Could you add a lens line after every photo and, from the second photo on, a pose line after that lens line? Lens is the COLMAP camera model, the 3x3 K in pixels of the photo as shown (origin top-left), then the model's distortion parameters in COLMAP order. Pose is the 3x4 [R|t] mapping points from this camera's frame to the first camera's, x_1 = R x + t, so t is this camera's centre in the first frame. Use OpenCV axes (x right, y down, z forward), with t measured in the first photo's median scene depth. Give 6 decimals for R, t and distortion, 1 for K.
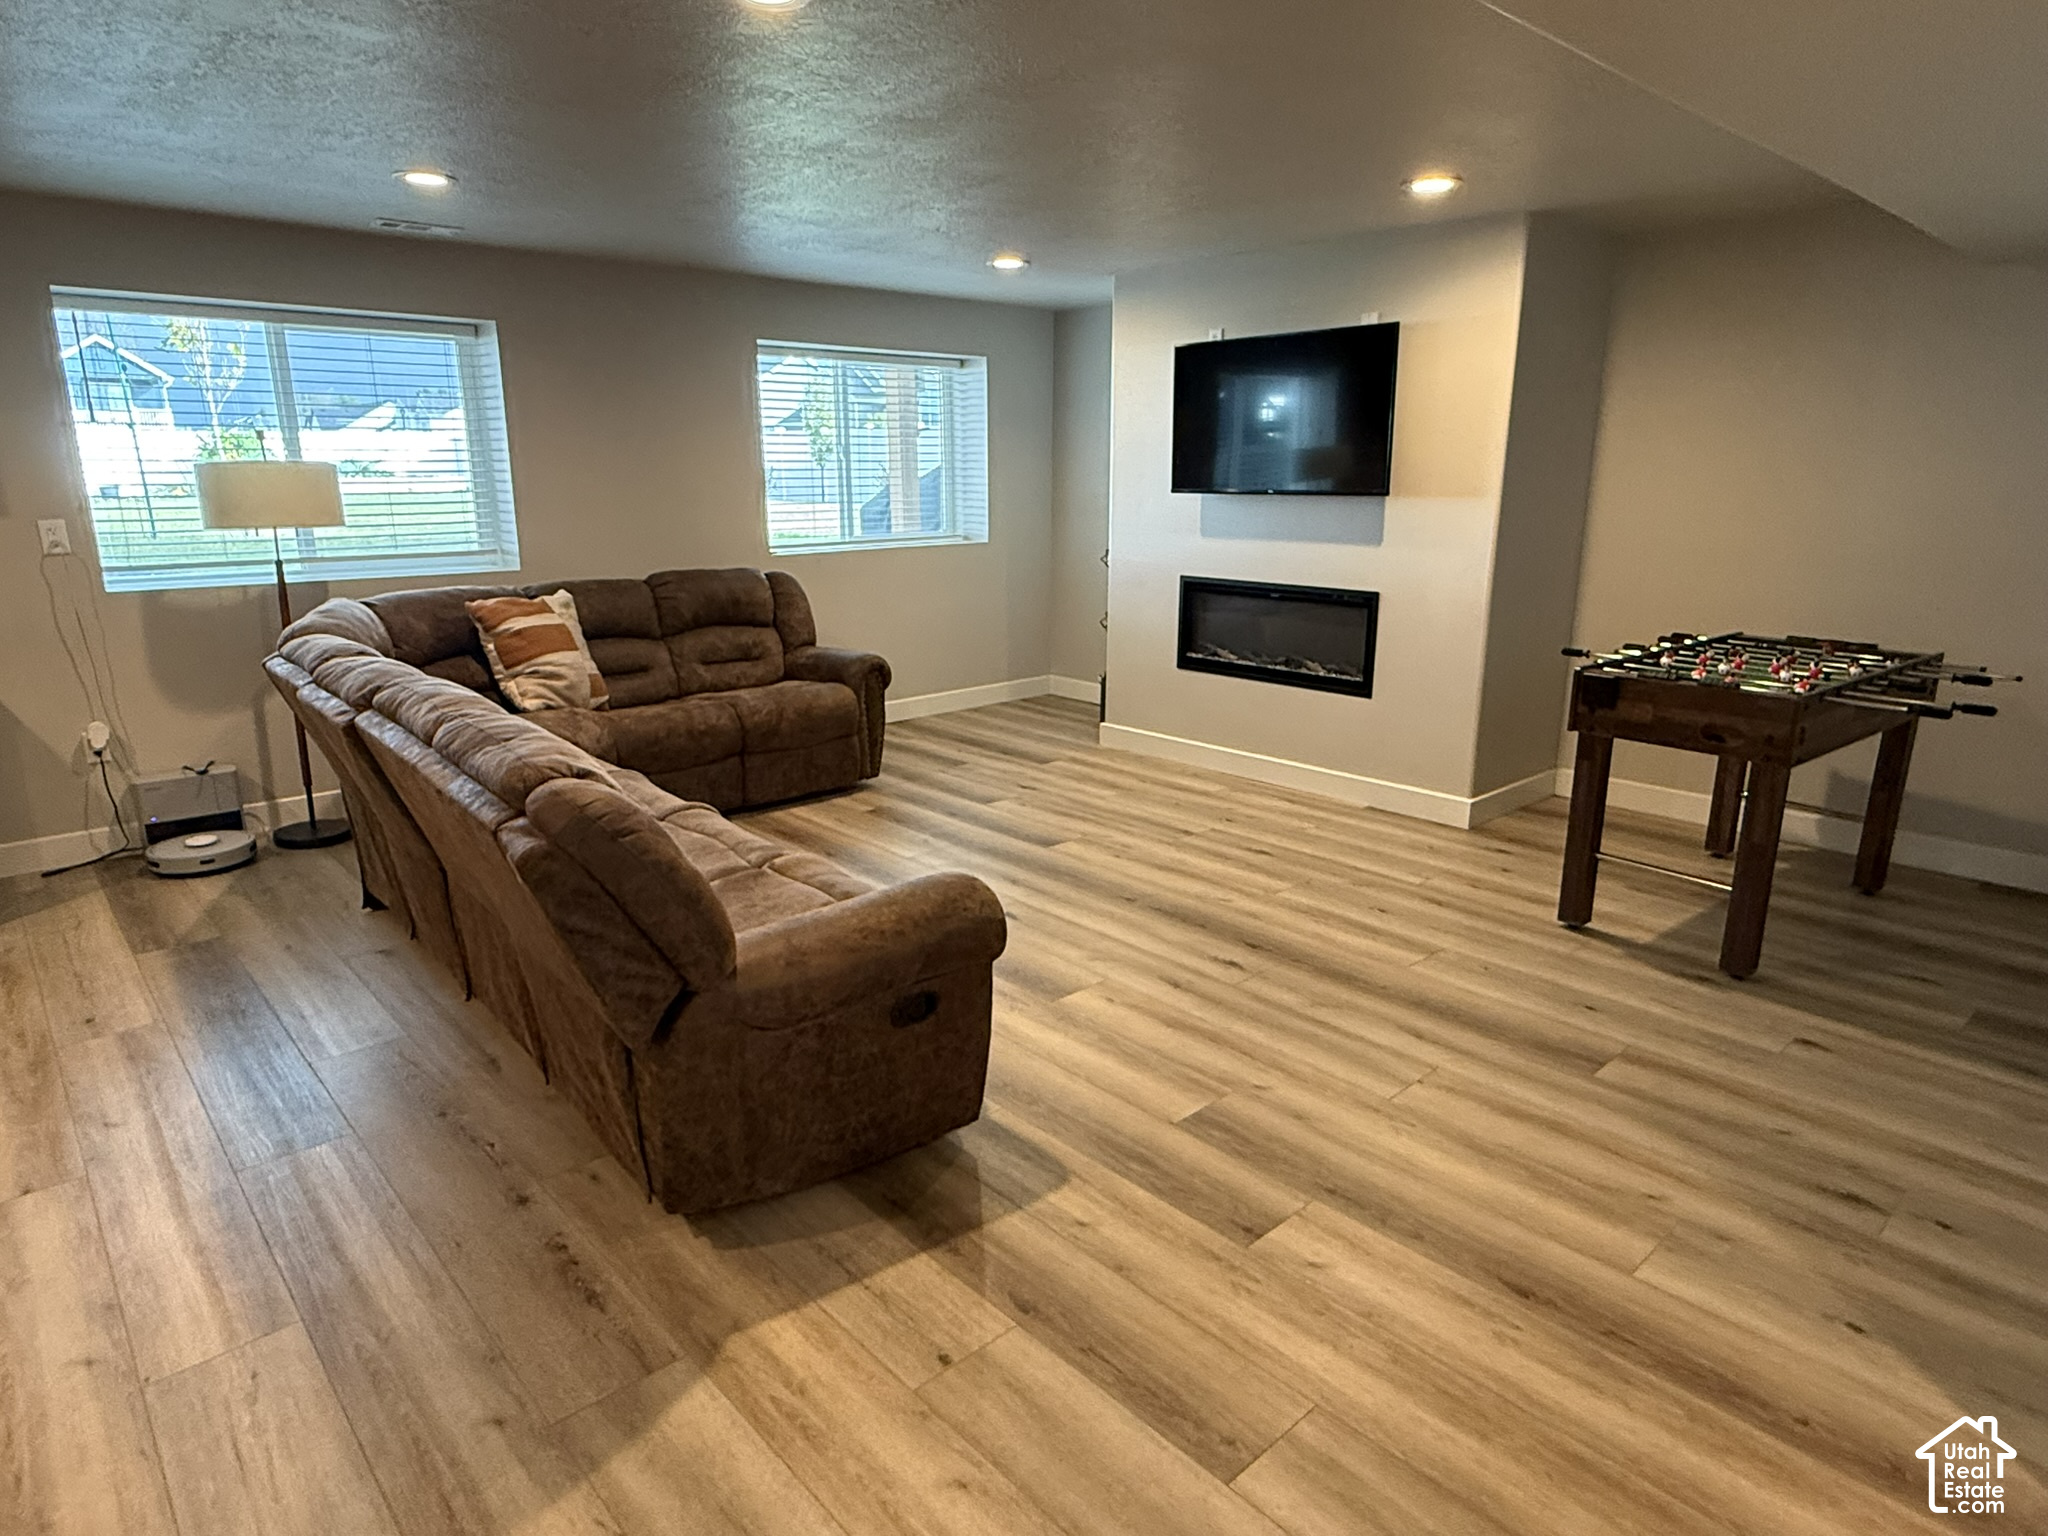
lens RADIAL K [[1183.5, 0, 1023.6], [0, 1183.5, 768.5], [0, 0, 1]] dist [-0.003941, 0.002009]
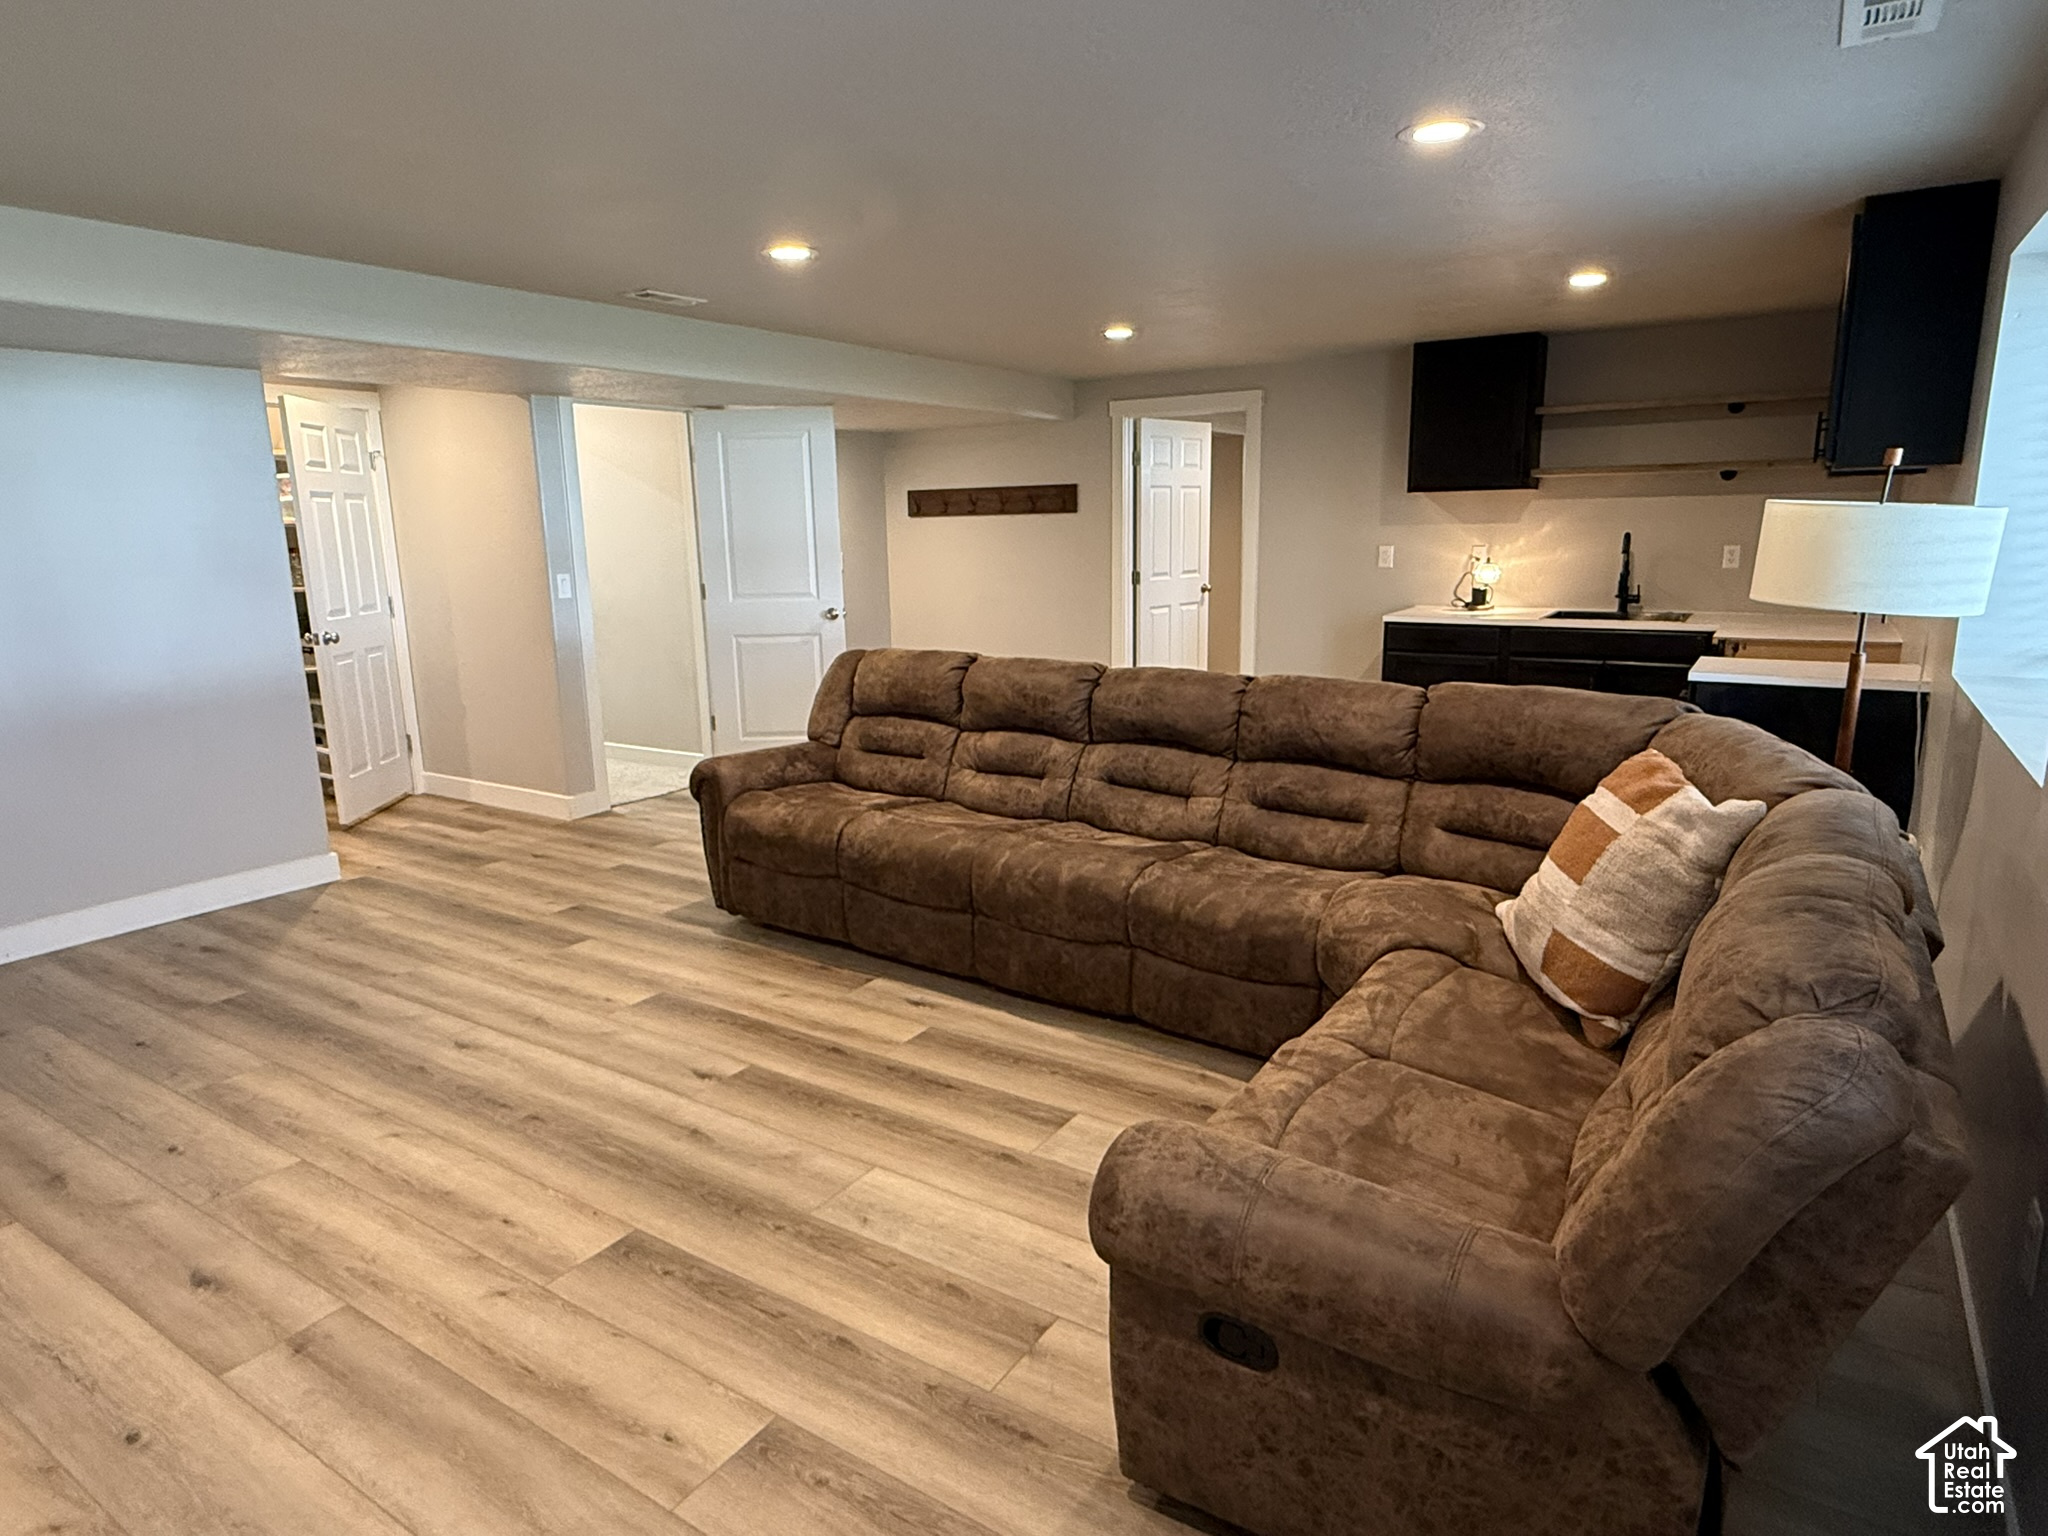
lens RADIAL K [[1183.5, 0, 1023.4], [0, 1183.5, 769.5], [0, 0, 1]] dist [-0.003941, 0.002009]
pose [[-0.966935, 0.075155, -0.243696, -0.042561], [-0.040896, 0.897526, 0.439060, -0.424360], [0.251721, 0.434509, -0.864776, 1.638537]]
